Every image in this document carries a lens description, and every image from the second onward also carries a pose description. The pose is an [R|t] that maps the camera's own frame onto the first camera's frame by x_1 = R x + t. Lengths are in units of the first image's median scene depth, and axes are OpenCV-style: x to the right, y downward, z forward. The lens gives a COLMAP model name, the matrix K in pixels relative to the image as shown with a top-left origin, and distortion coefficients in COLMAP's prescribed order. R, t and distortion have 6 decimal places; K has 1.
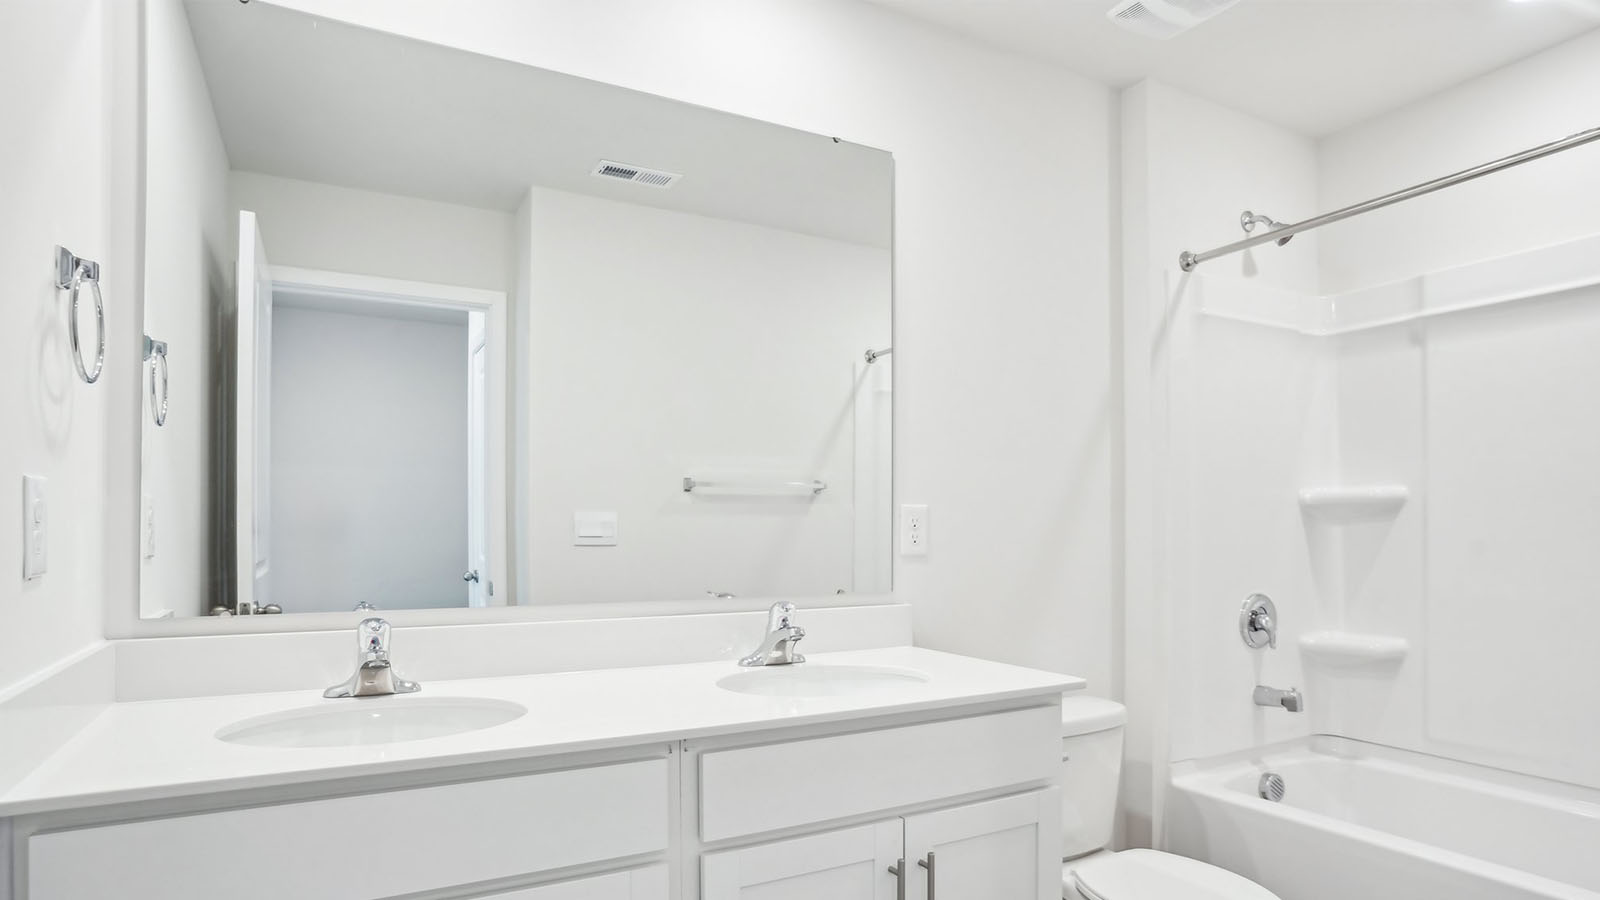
lens RADIAL K [[888.8, 0, 805.3], [0, 888.8, 525.5], [0, 0, 1]] dist [-0.069091, 0.045065]
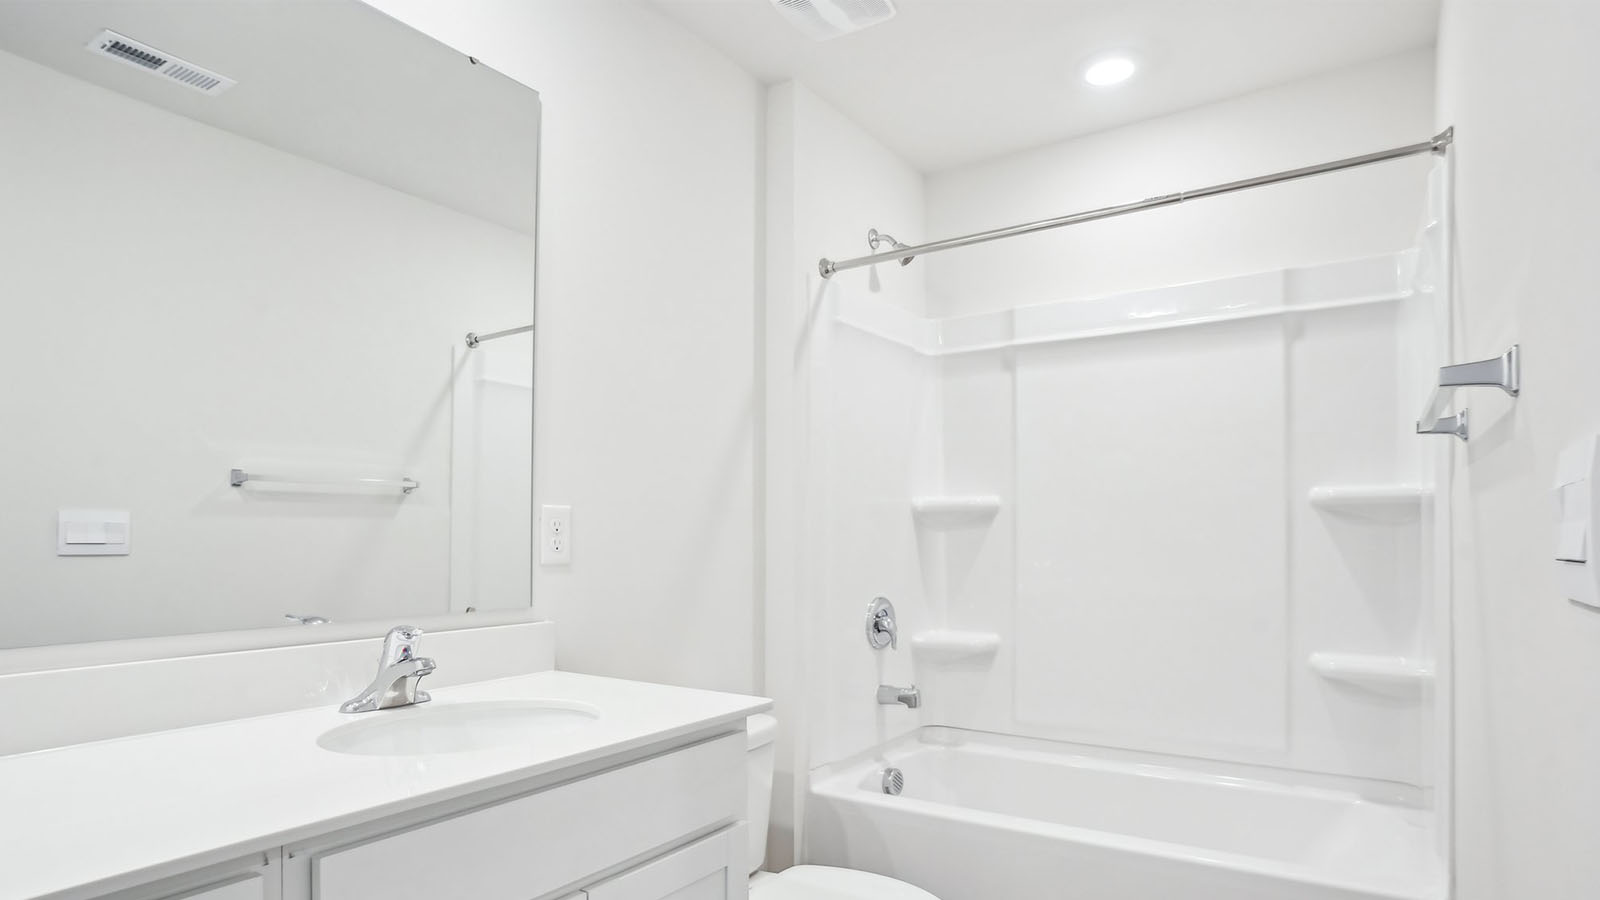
lens RADIAL K [[888.8, 0, 805.3], [0, 888.8, 525.5], [0, 0, 1]] dist [-0.069091, 0.045065]
pose [[0.892636, 0.005813, 0.450741, -0.038478], [-0.002725, 0.999968, -0.007498, 0.001312], [-0.450770, 0.005464, 0.892623, 0.100864]]
